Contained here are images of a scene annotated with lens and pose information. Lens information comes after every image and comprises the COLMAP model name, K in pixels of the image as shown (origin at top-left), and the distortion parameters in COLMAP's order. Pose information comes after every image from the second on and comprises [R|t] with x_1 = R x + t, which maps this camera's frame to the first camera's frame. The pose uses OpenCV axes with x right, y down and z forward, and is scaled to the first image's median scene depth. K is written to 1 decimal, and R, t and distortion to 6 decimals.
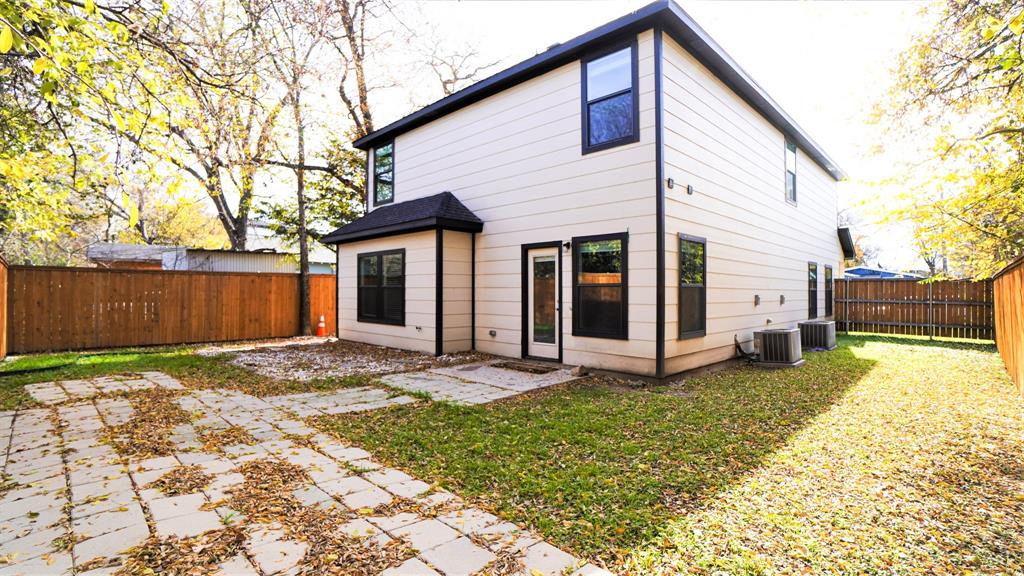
lens RADIAL K [[469.9, 0, 509.3], [0, 469.9, 284.7], [0, 0, 1]] dist [-0.047794, 0.013892]
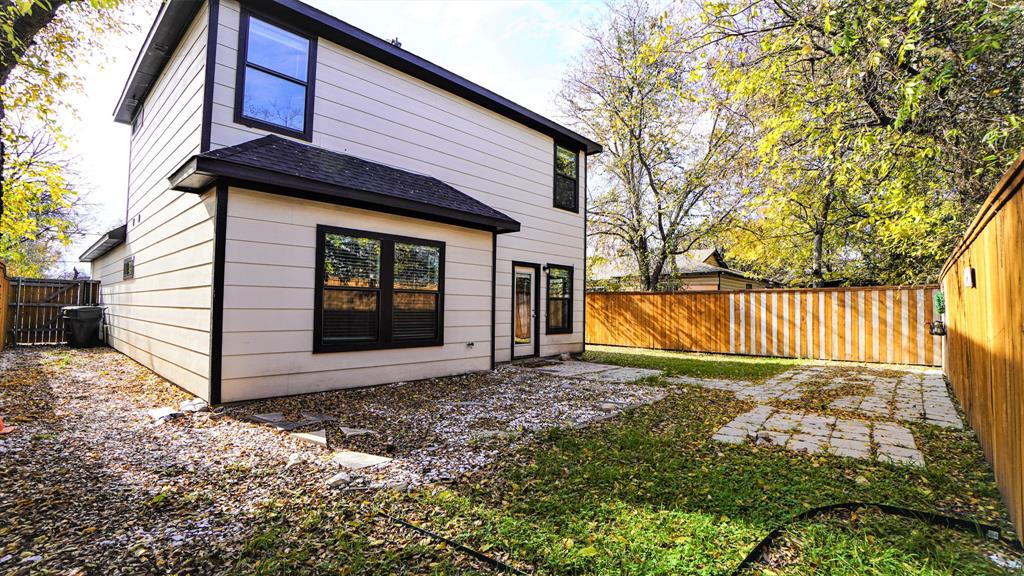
lens RADIAL K [[469.9, 0, 509.1], [0, 469.9, 288.5], [0, 0, 1]] dist [-0.047794, 0.013892]
pose [[-0.041655, 0.041133, 0.998285, -1.196599], [-0.022819, 0.998852, -0.042109, 0.032719], [-0.998871, -0.024534, -0.040669, 1.130353]]
